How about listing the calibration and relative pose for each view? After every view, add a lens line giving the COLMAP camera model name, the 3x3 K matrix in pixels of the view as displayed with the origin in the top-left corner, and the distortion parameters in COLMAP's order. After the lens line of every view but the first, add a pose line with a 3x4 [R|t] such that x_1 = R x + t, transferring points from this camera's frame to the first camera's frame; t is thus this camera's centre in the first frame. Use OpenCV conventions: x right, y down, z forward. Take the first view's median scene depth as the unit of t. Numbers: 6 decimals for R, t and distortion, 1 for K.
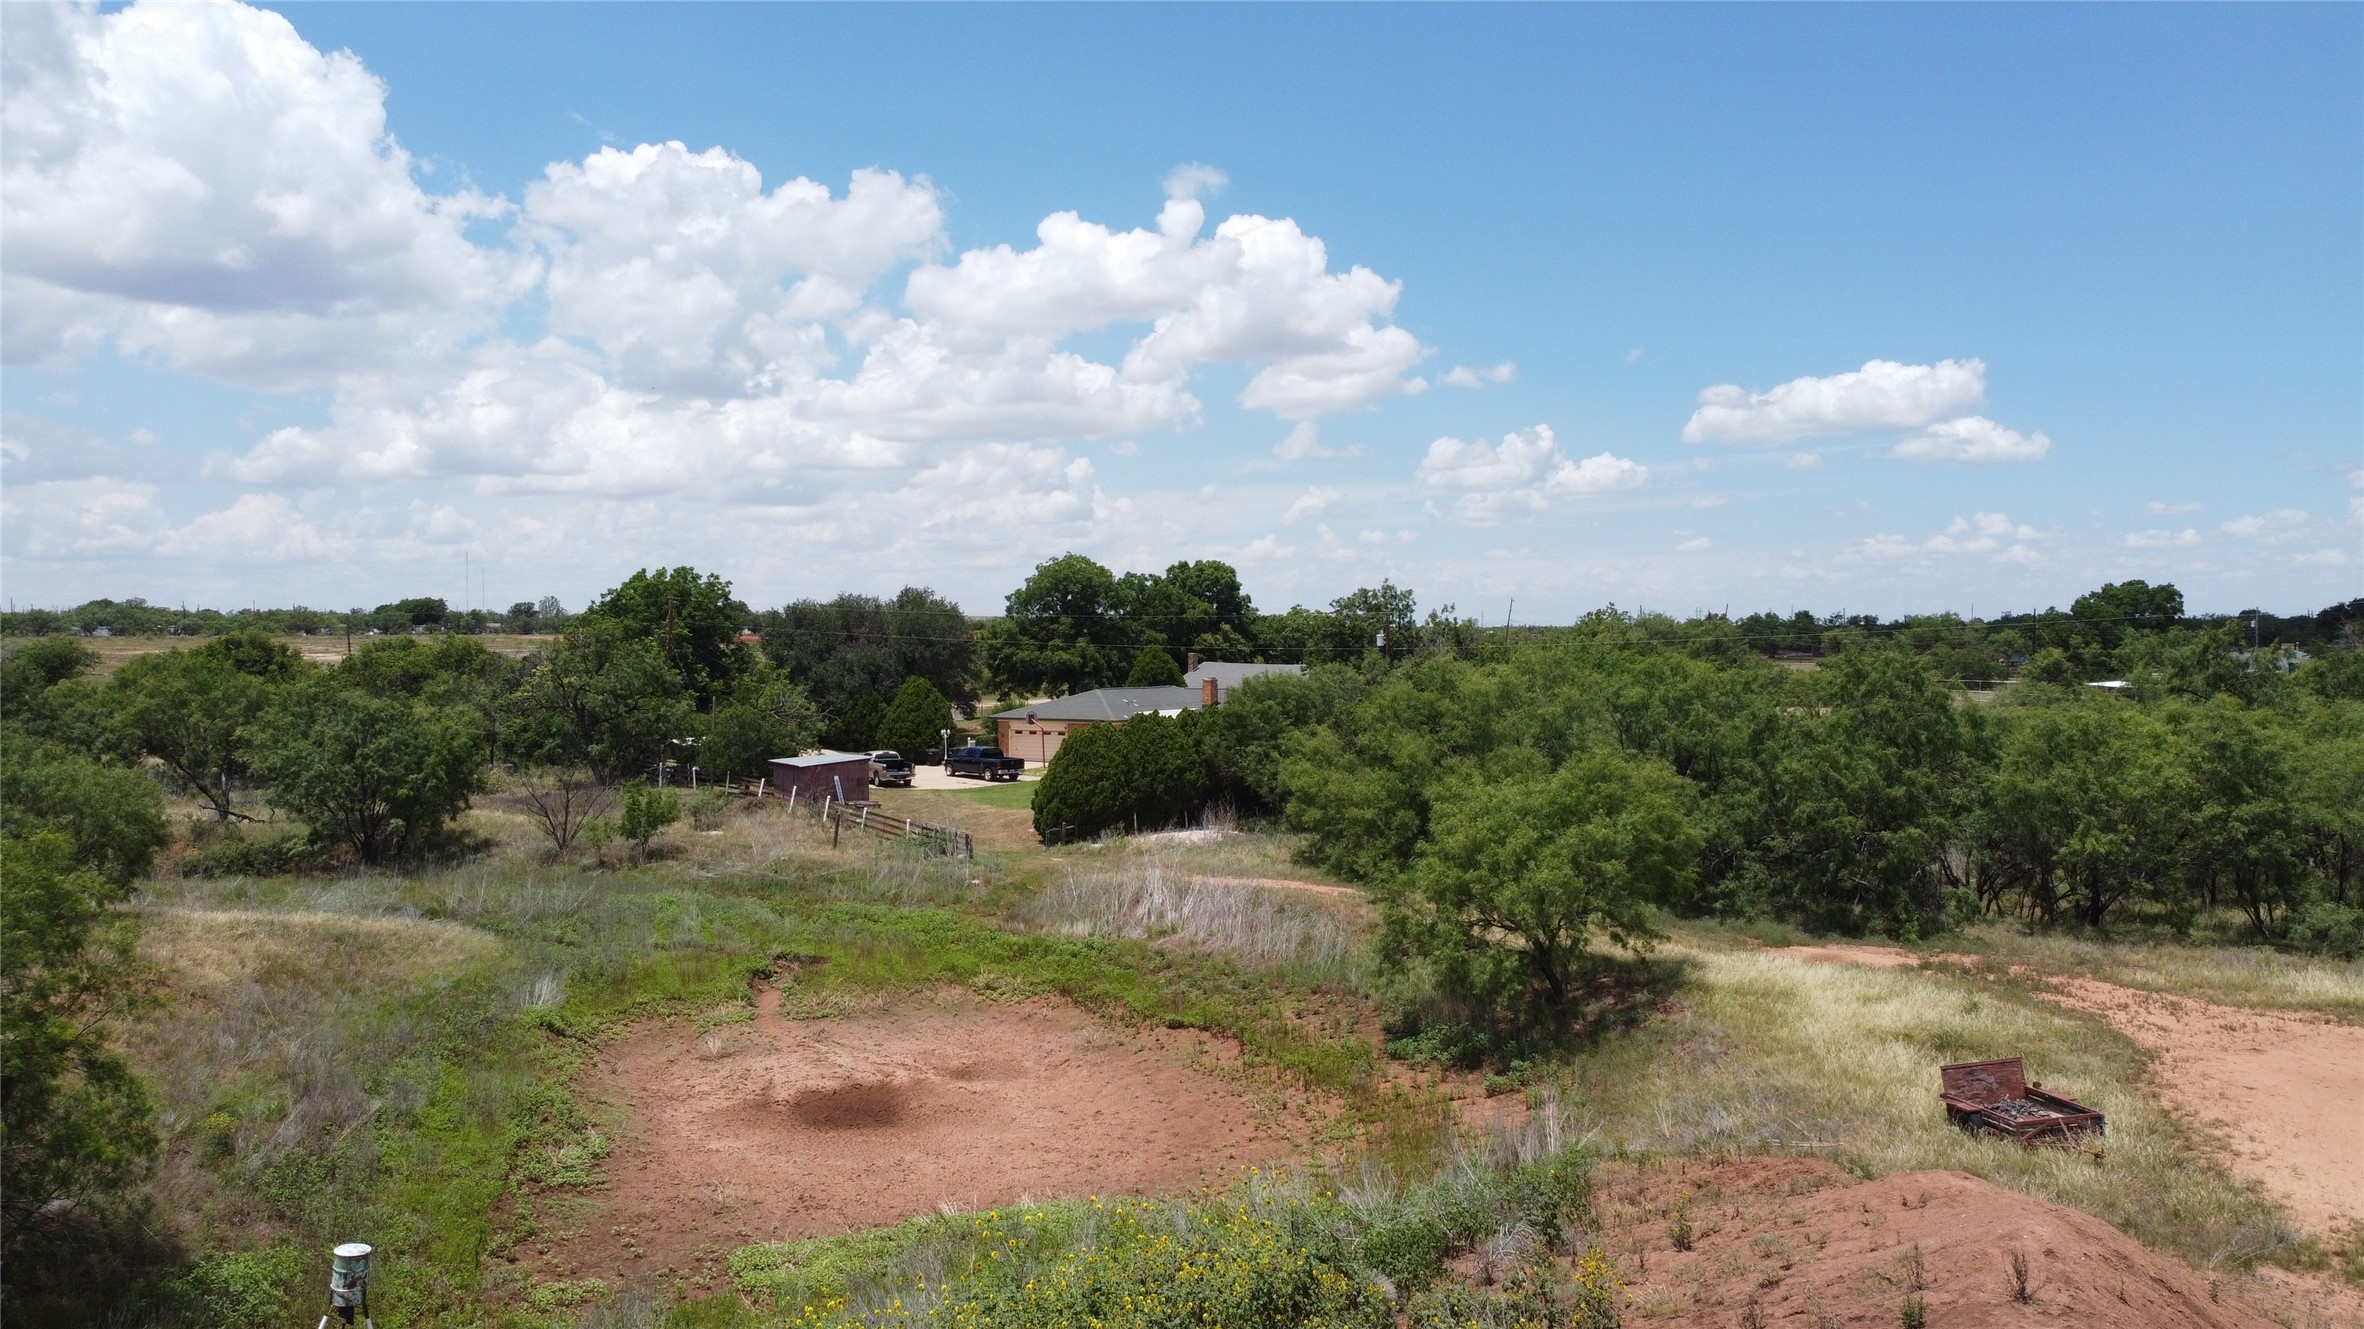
lens RADIAL K [[1742.3, 0, 1182.0], [0, 1742.3, 664.5], [0, 0, 1]] dist [-0.001189, -0.005192]
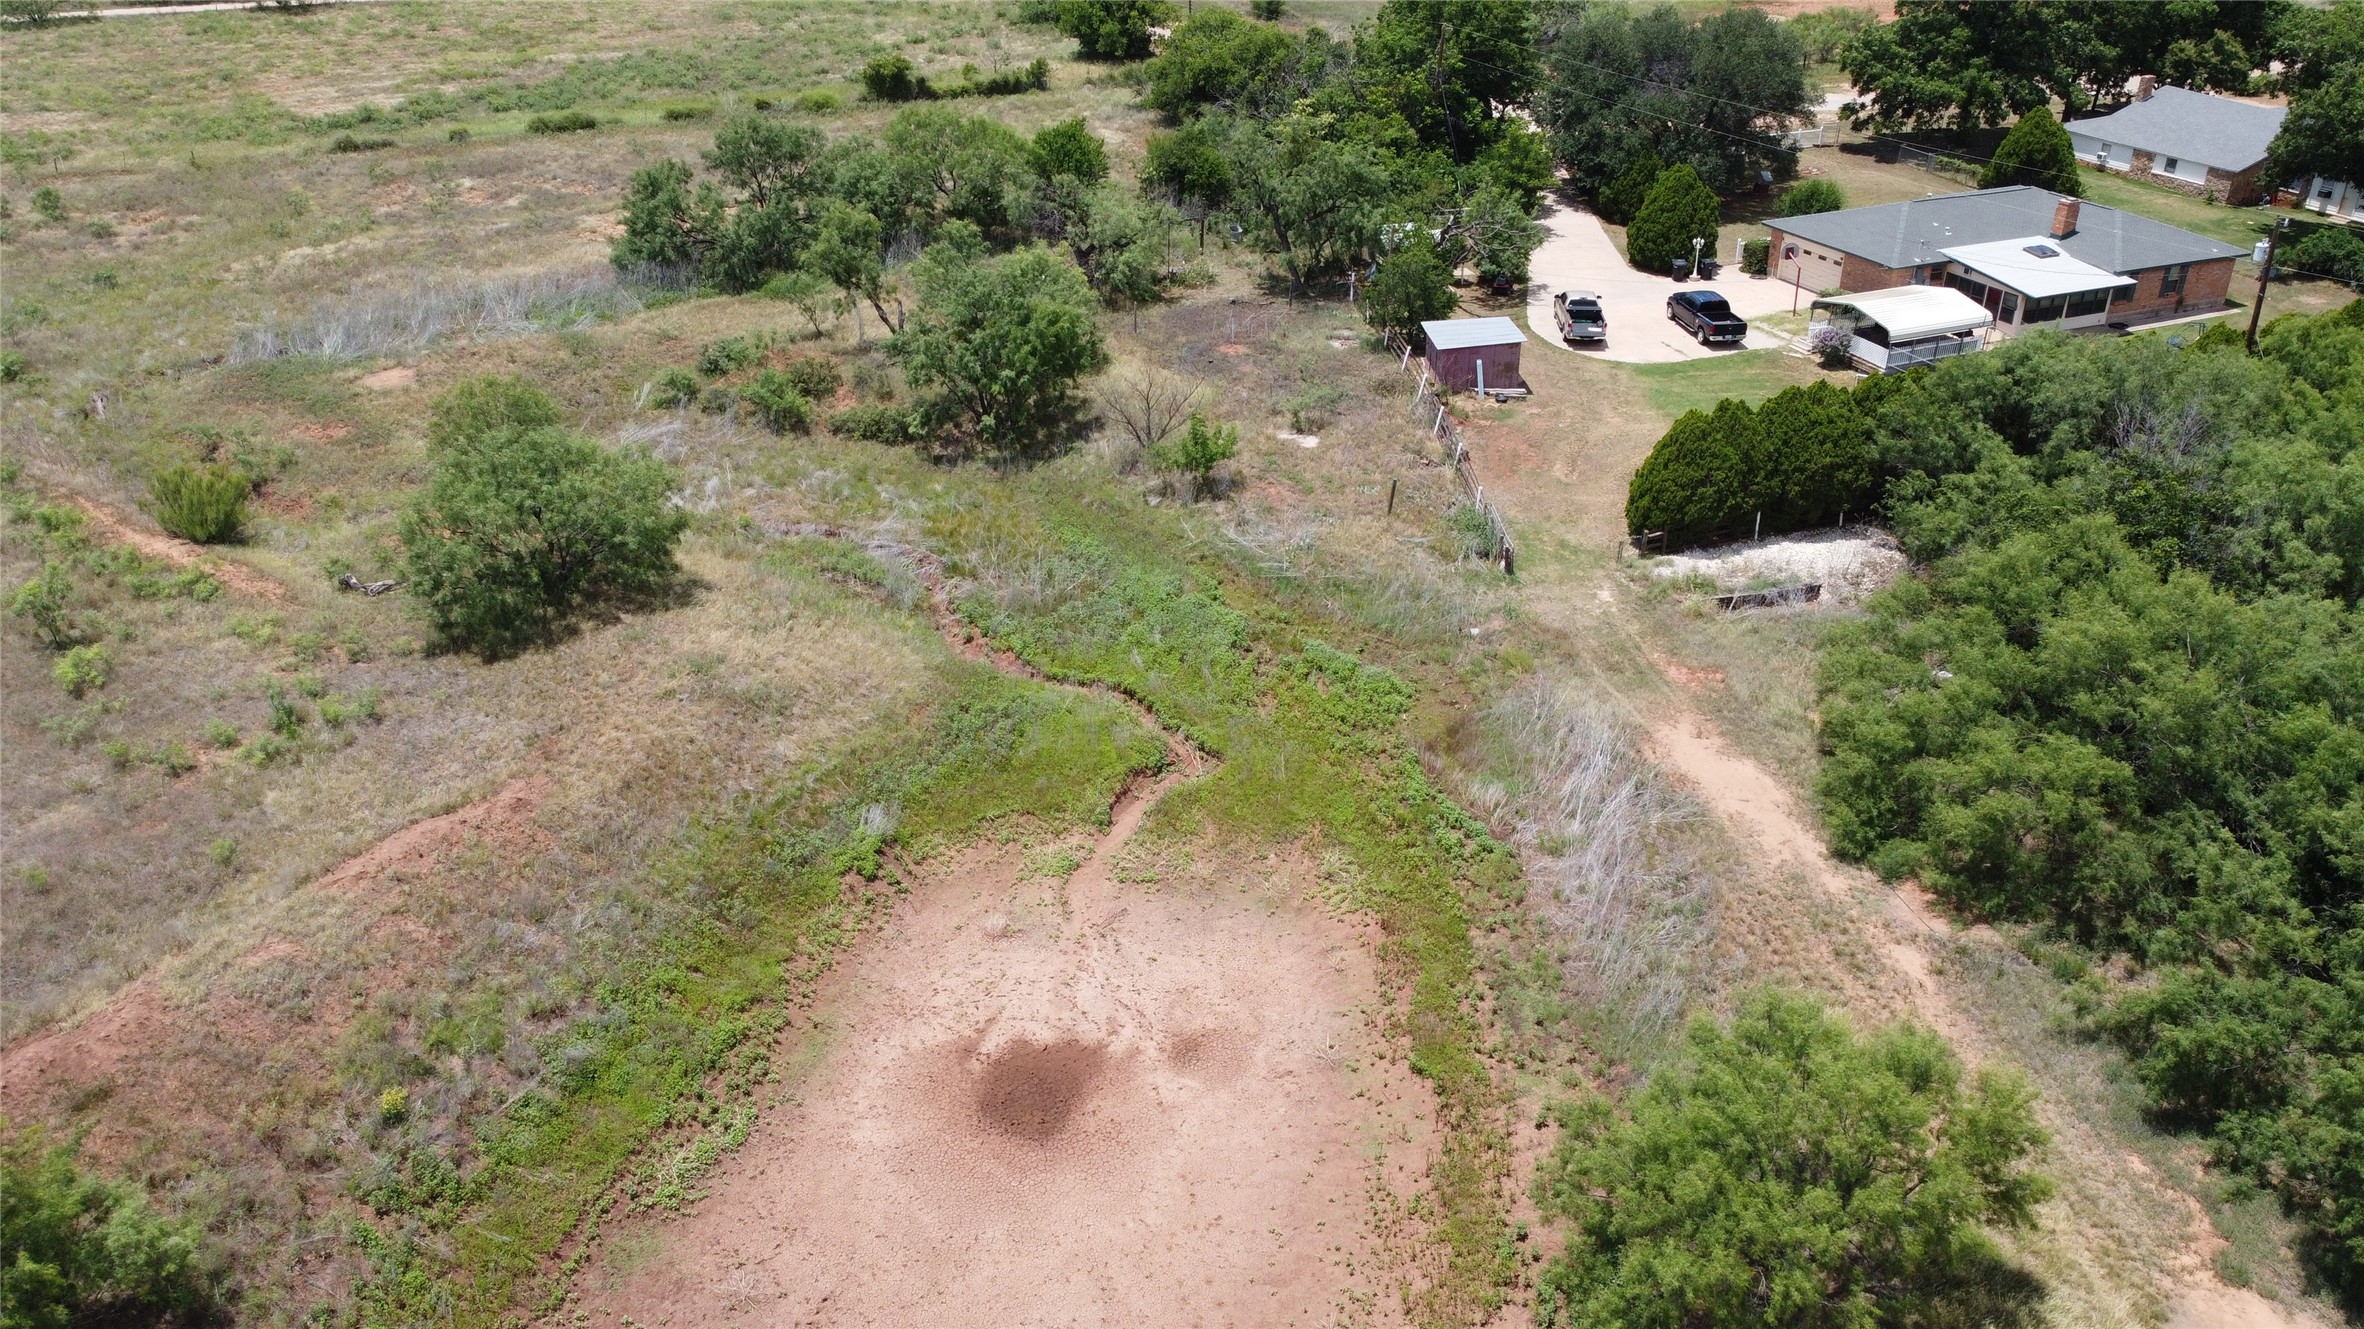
lens RADIAL K [[1742.3, 0, 1182.0], [0, 1742.3, 664.5], [0, 0, 1]] dist [-0.001189, -0.005192]
pose [[0.832722, 0.248197, -0.494946, 0.177182], [0.004430, 0.890888, 0.454201, -0.233434], [0.553673, -0.380416, 0.740763, 0.228222]]
